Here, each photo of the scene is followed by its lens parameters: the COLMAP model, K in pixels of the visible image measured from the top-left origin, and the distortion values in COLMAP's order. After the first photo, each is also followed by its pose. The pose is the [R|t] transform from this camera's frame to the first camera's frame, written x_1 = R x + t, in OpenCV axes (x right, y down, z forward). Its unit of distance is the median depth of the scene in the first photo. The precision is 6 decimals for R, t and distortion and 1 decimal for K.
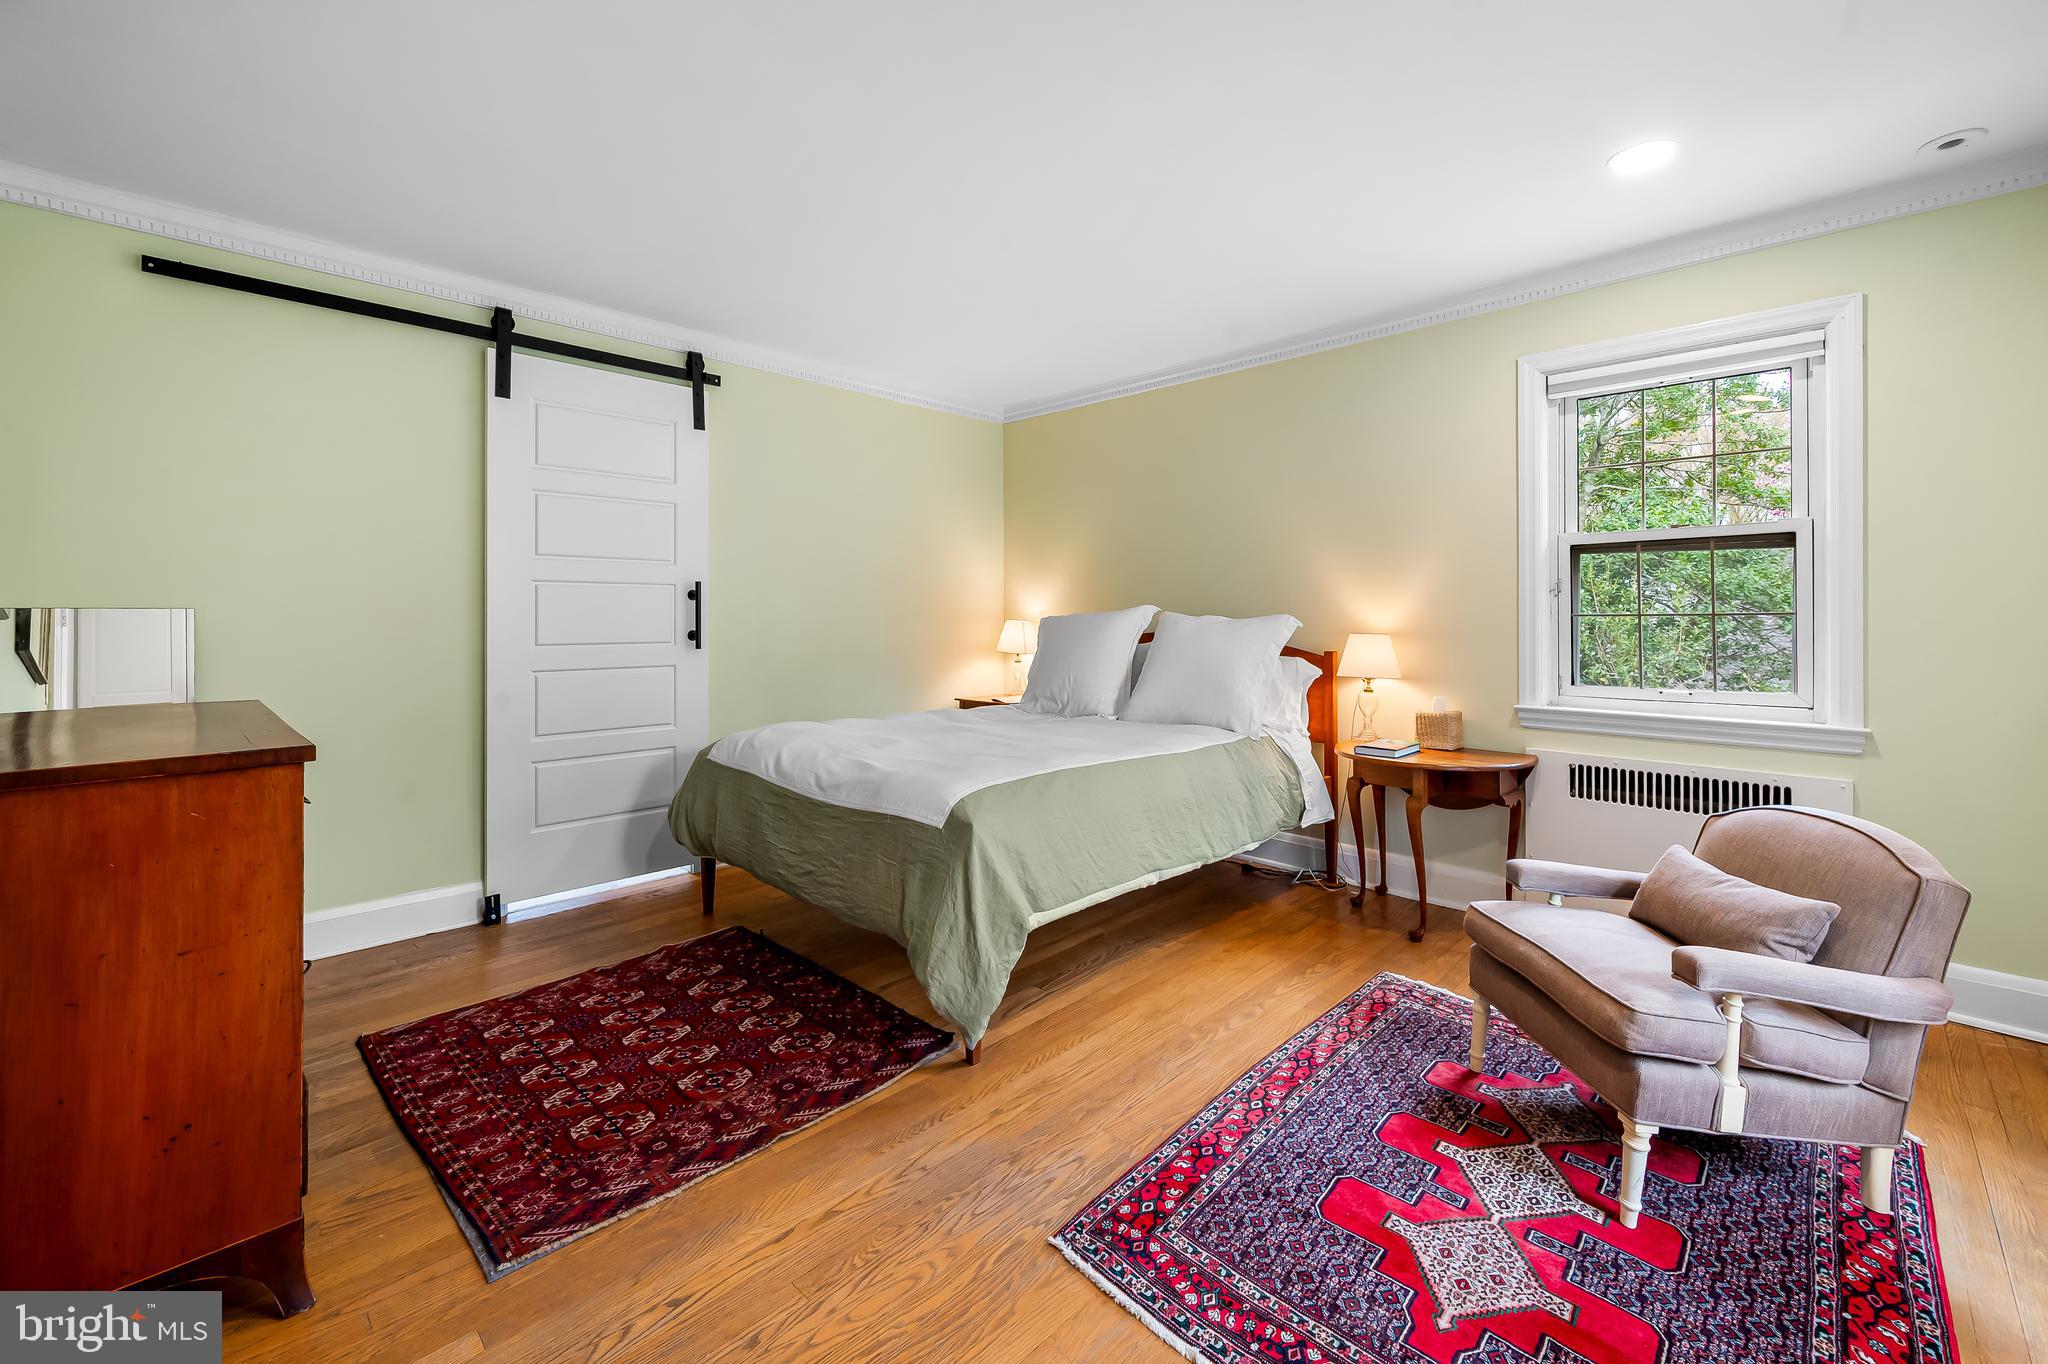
lens RADIAL K [[816.6, 0, 1016.1], [0, 816.6, 615.3], [0, 0, 1]] dist [-0.001420, -0.000062]
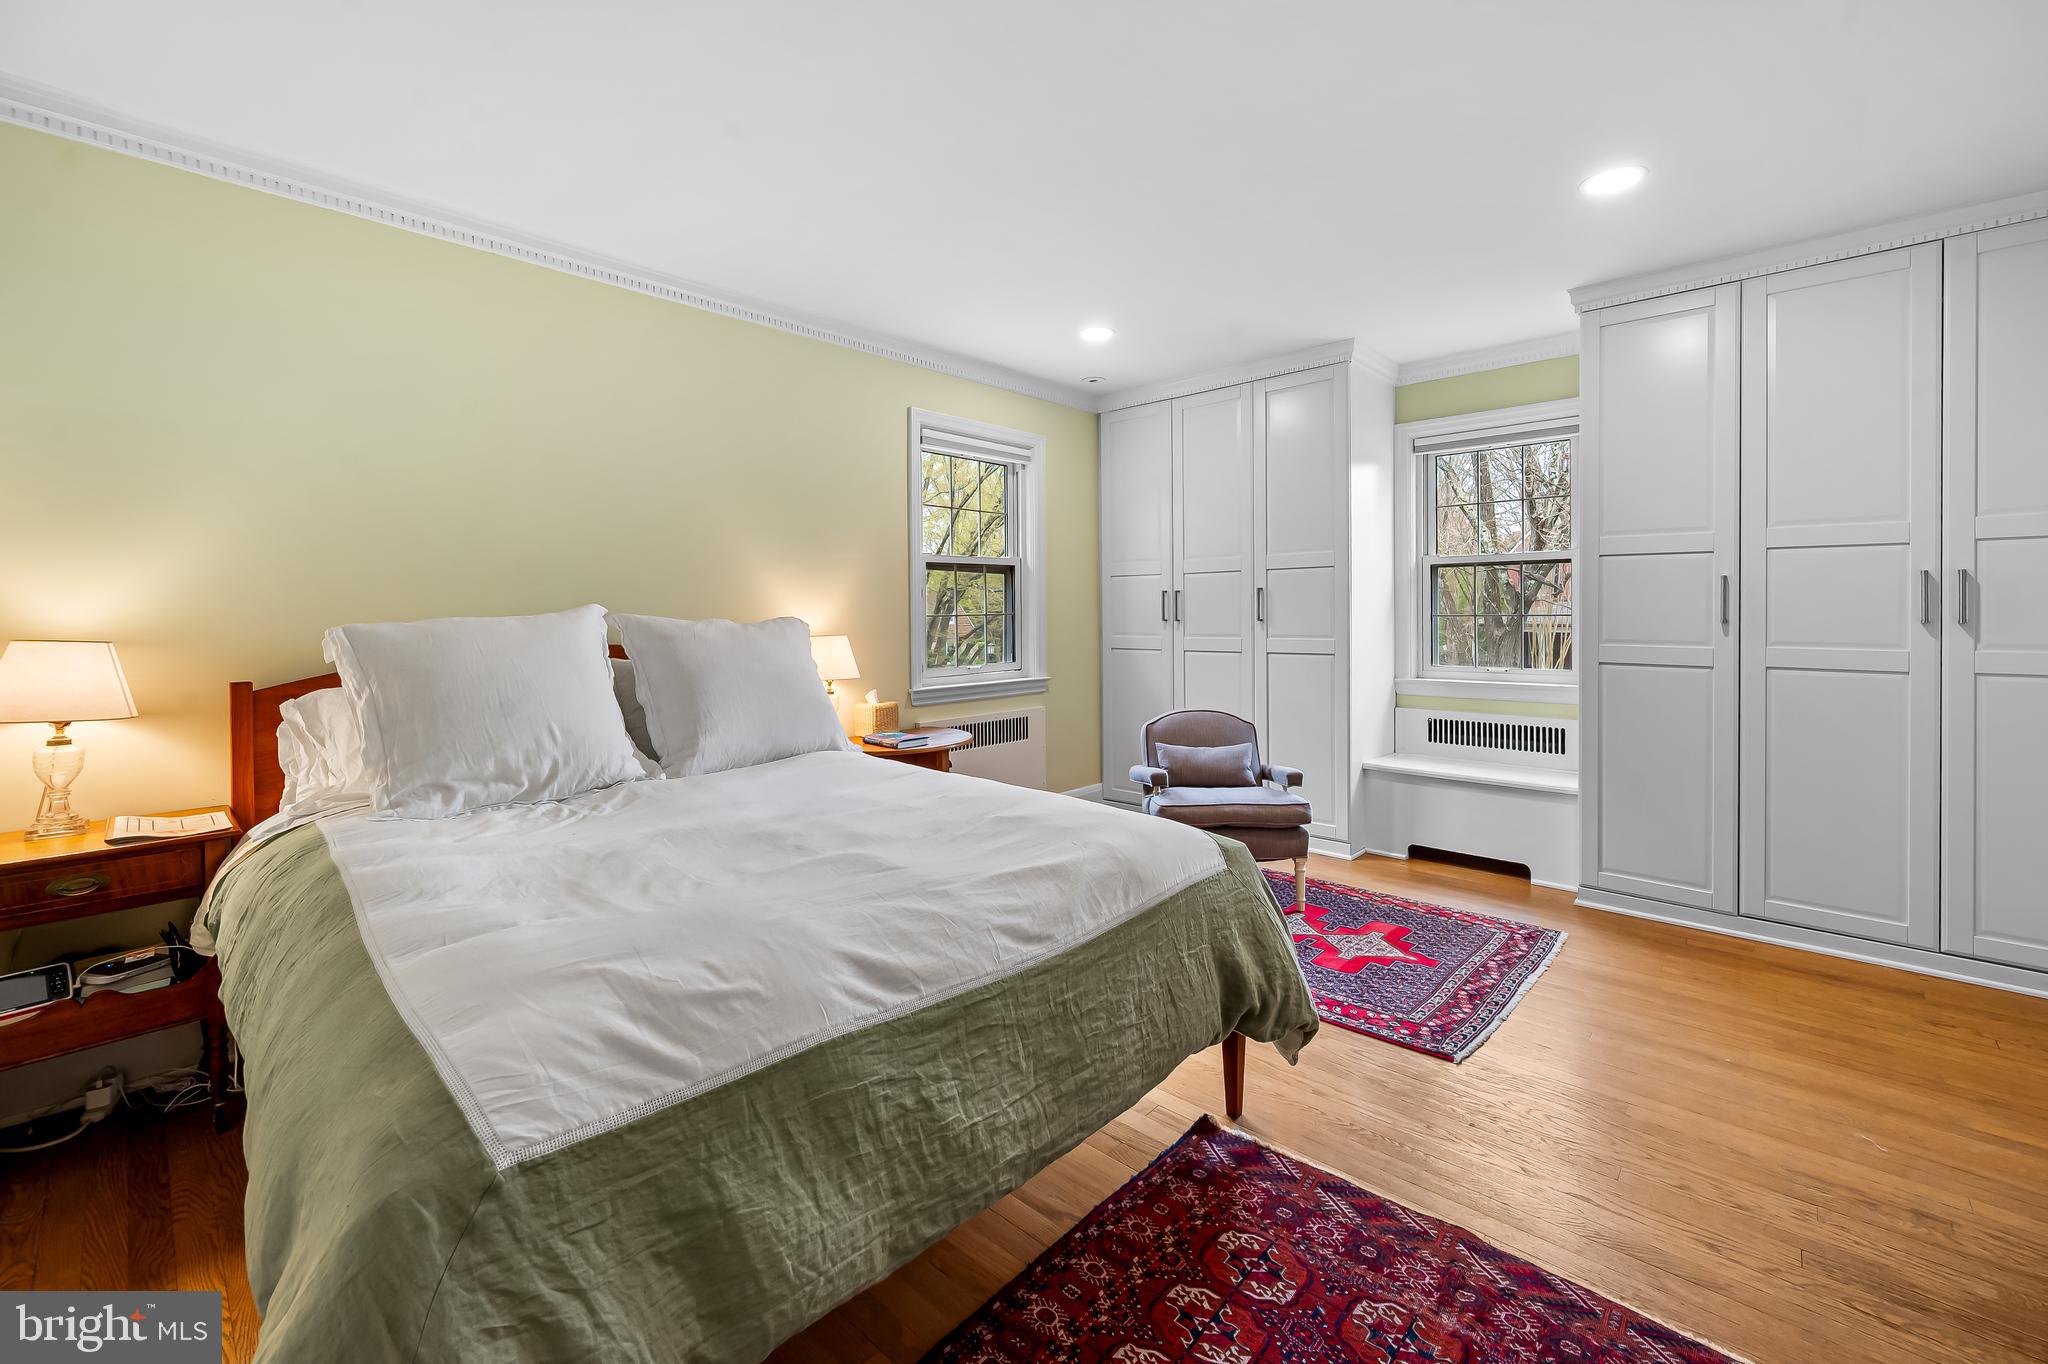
lens RADIAL K [[855.4, 0, 1028.9], [0, 855.4, 609.5], [0, 0, 1]] dist [0.001087, 0.000422]
pose [[-0.034896, 0.004733, 0.999380, -1.210893], [0.004657, 0.999979, -0.004573, -0.005071], [-0.999380, 0.004495, -0.034917, 1.538534]]
